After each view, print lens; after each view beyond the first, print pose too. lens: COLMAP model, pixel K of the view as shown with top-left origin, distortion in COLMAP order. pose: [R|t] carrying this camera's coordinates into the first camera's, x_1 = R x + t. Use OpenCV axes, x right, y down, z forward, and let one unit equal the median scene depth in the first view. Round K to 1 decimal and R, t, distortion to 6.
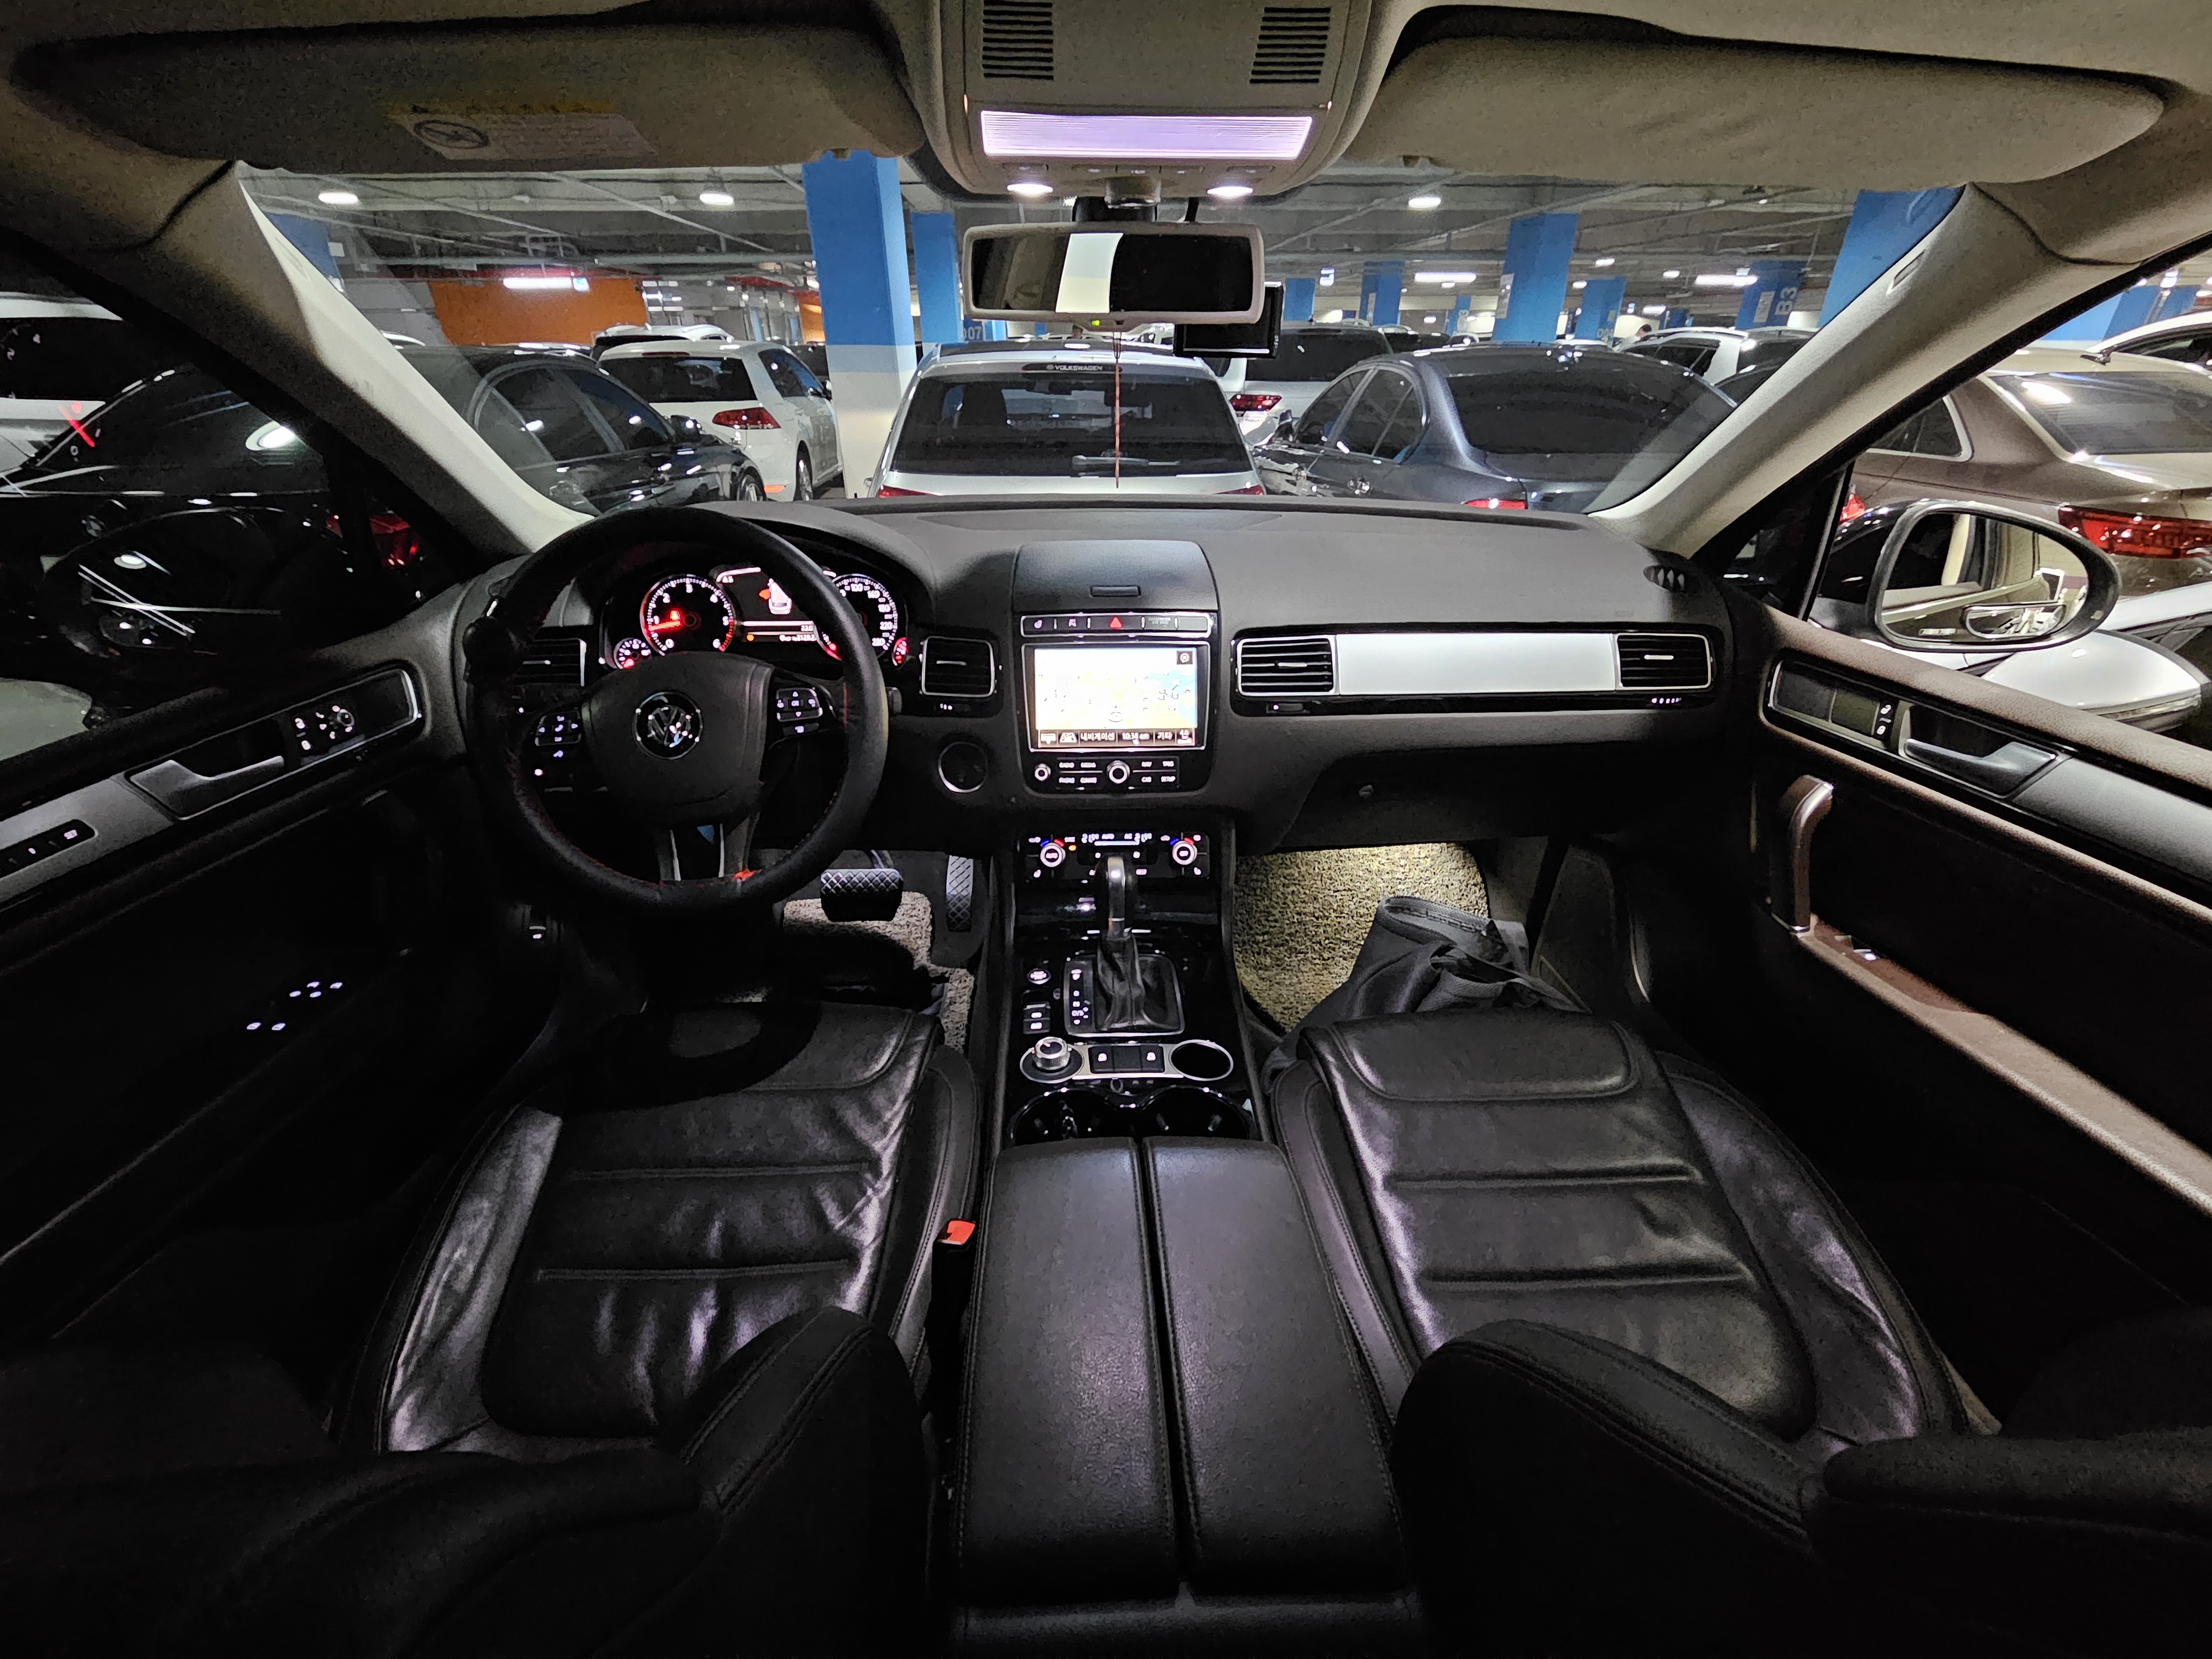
lens RADIAL K [[925.0, 0, 1104.8], [0, 925.0, 849.9], [0, 0, 1]] dist [-0.000592, -0.000208]
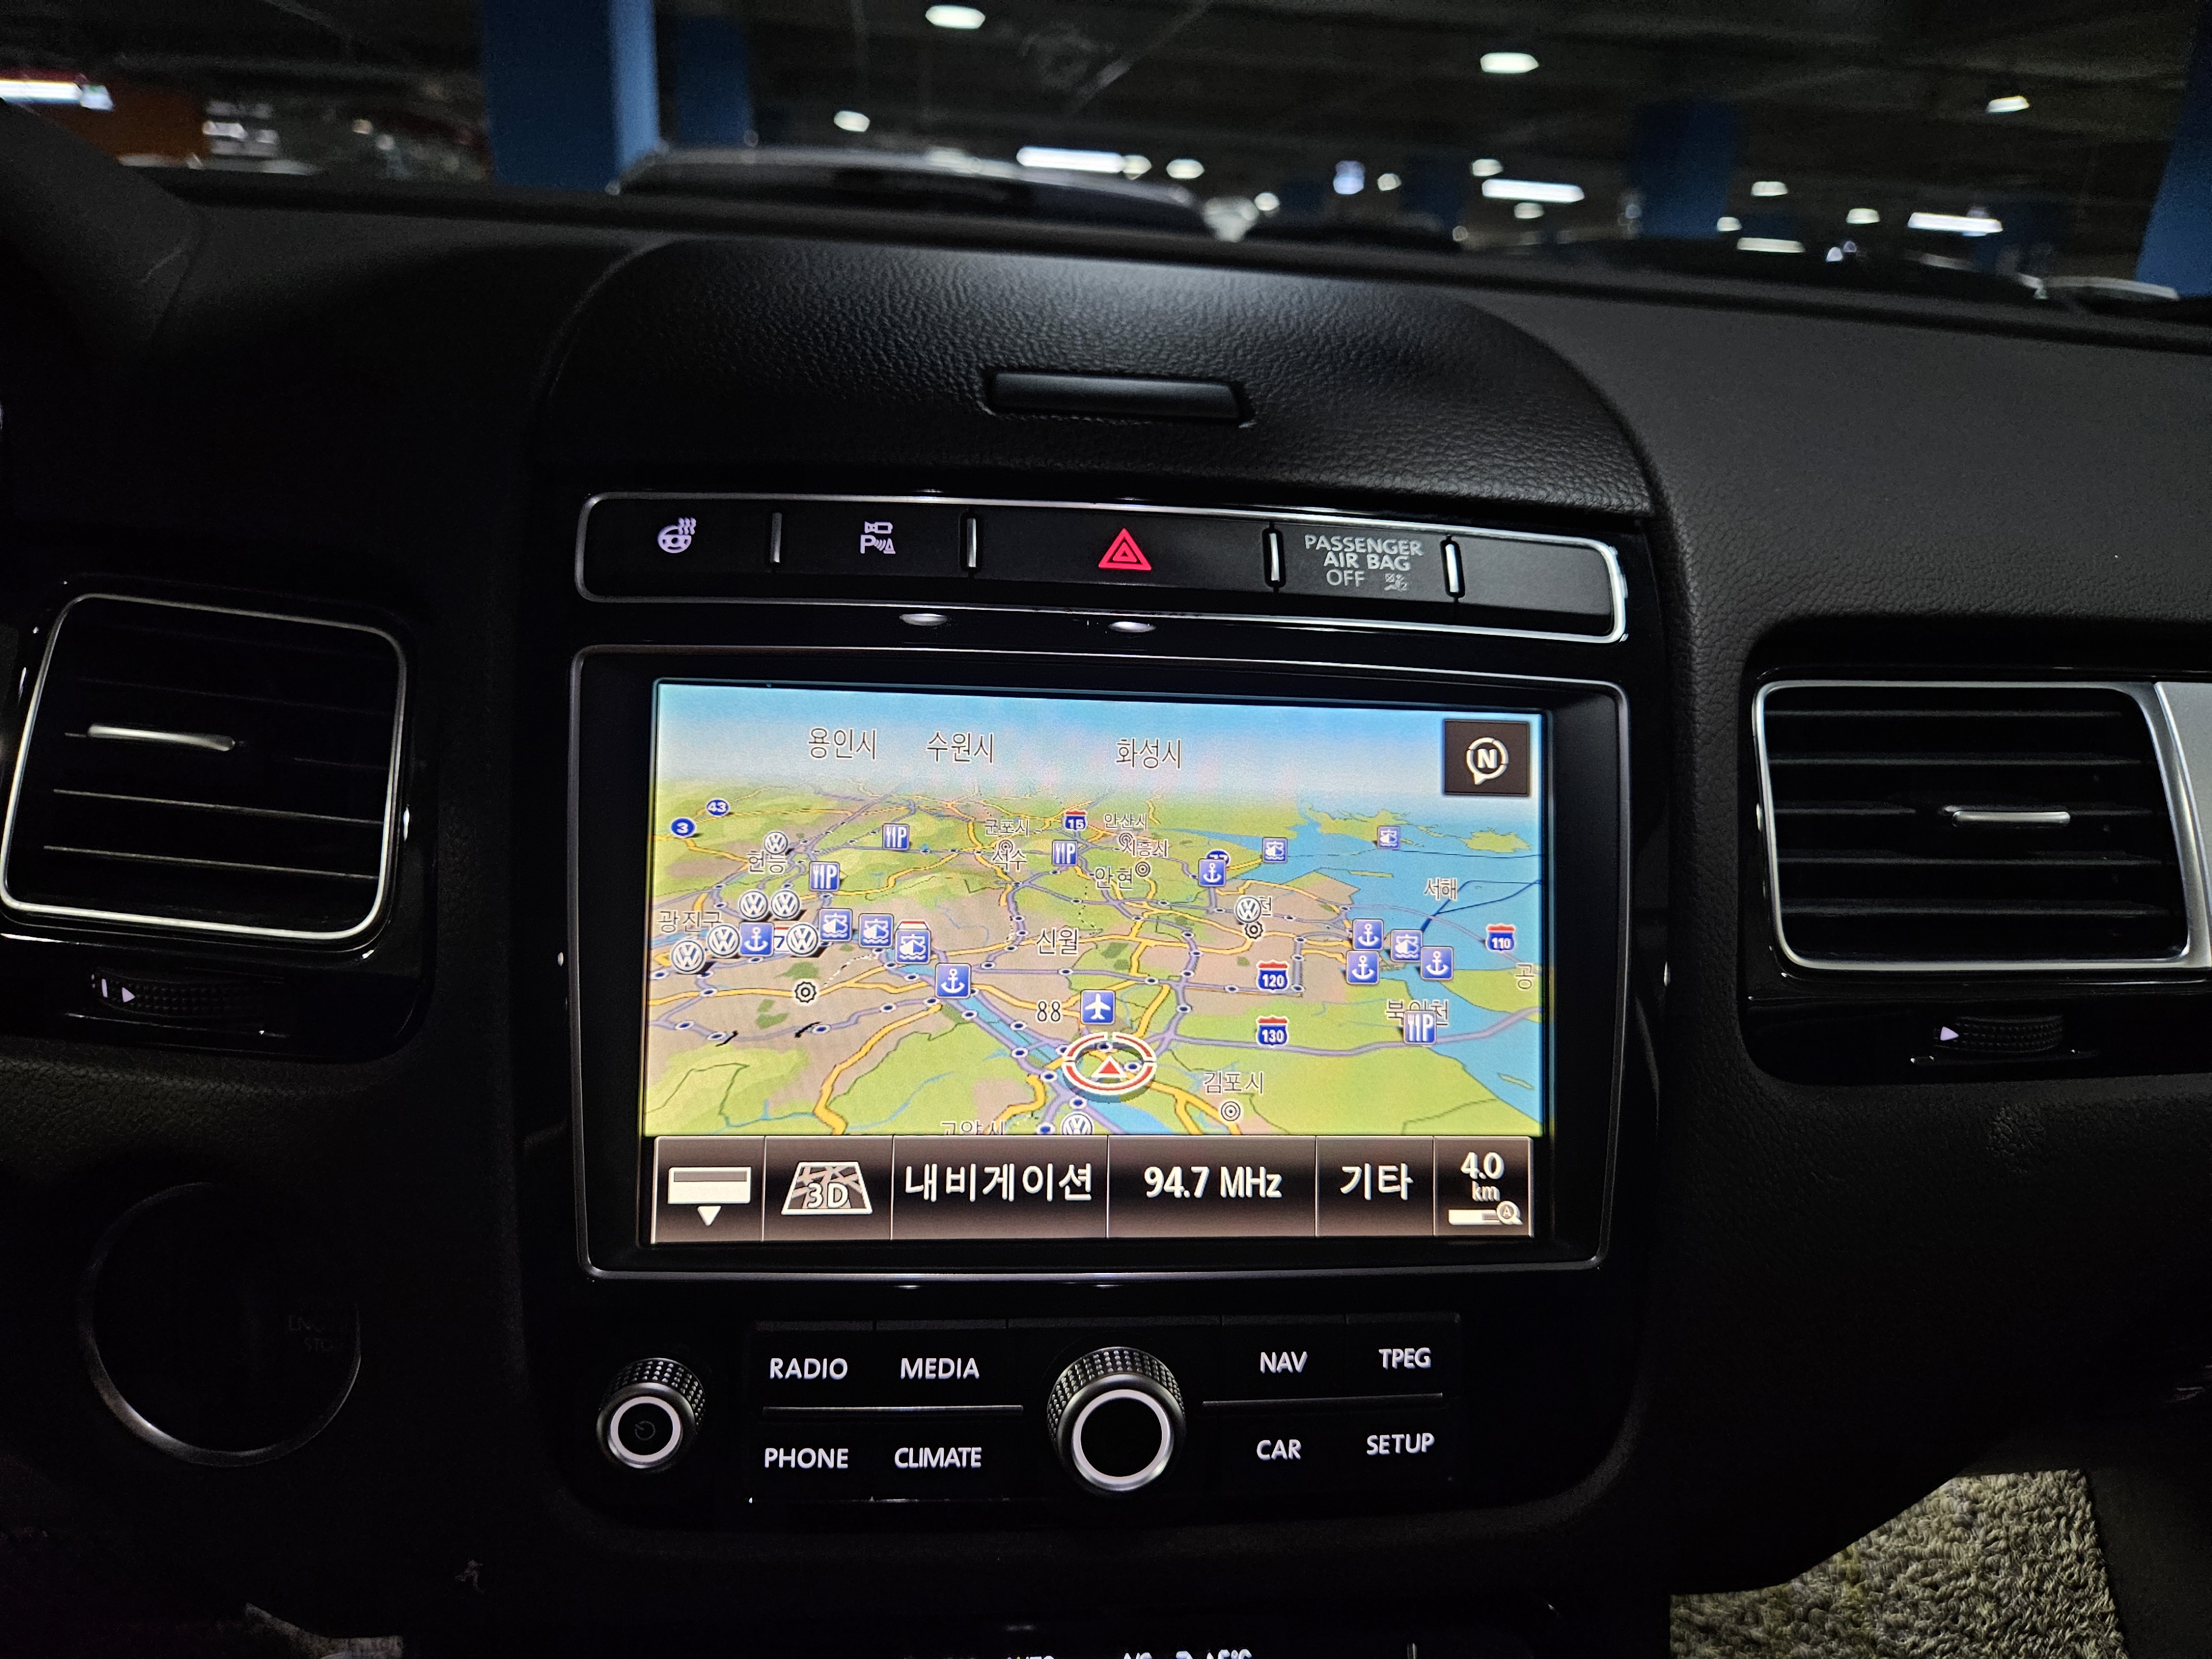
lens RADIAL K [[1532.5, 0, 1106.9], [0, 1532.5, 855.9], [0, 0, 1]] dist [0.030272, -0.028691]
pose [[0.995681, 0.031313, 0.087398, -0.013866], [-0.018496, 0.989436, -0.143782, -0.133989], [-0.090977, 0.141545, 0.985742, 0.662876]]
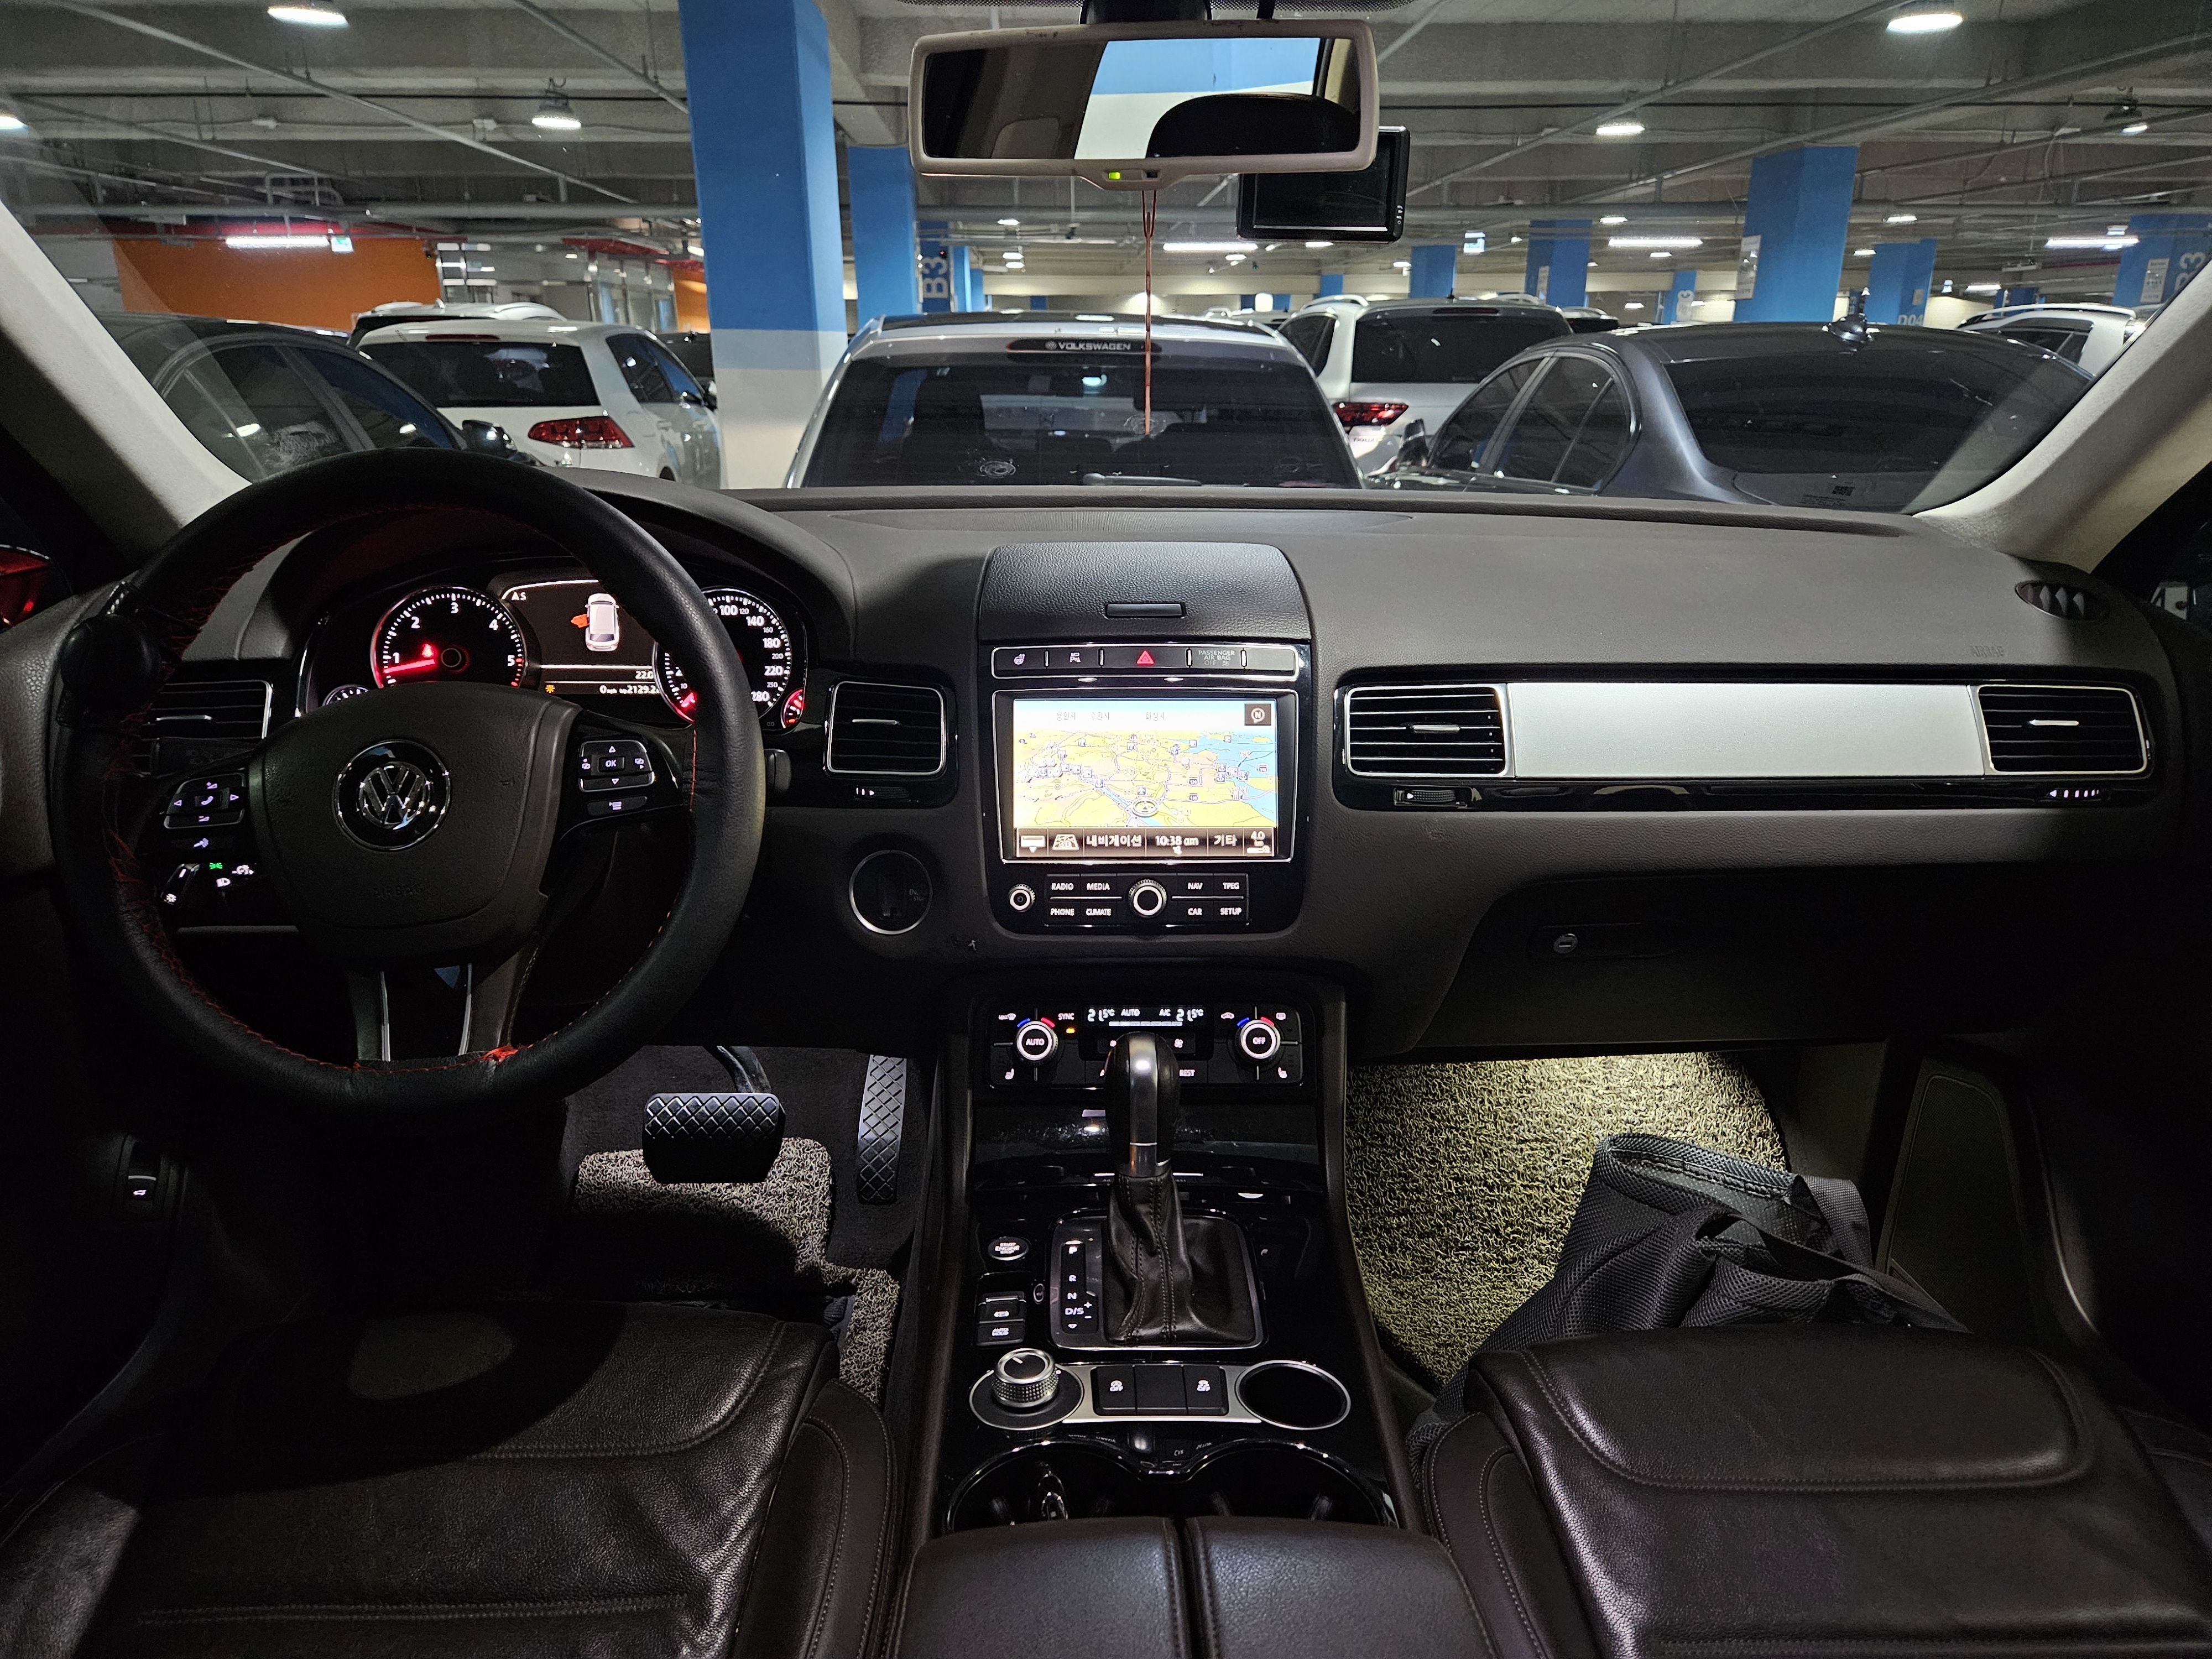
lens RADIAL K [[1504.2, 0, 1116.3], [0, 1504.2, 860.3], [0, 0, 1]] dist [0.077336, -0.067603]
pose [[0.999915, 0.006666, -0.011205, 0.004489], [-0.008496, 0.985036, -0.172142, 0.055561], [0.009889, 0.172223, 0.985008, 0.032174]]
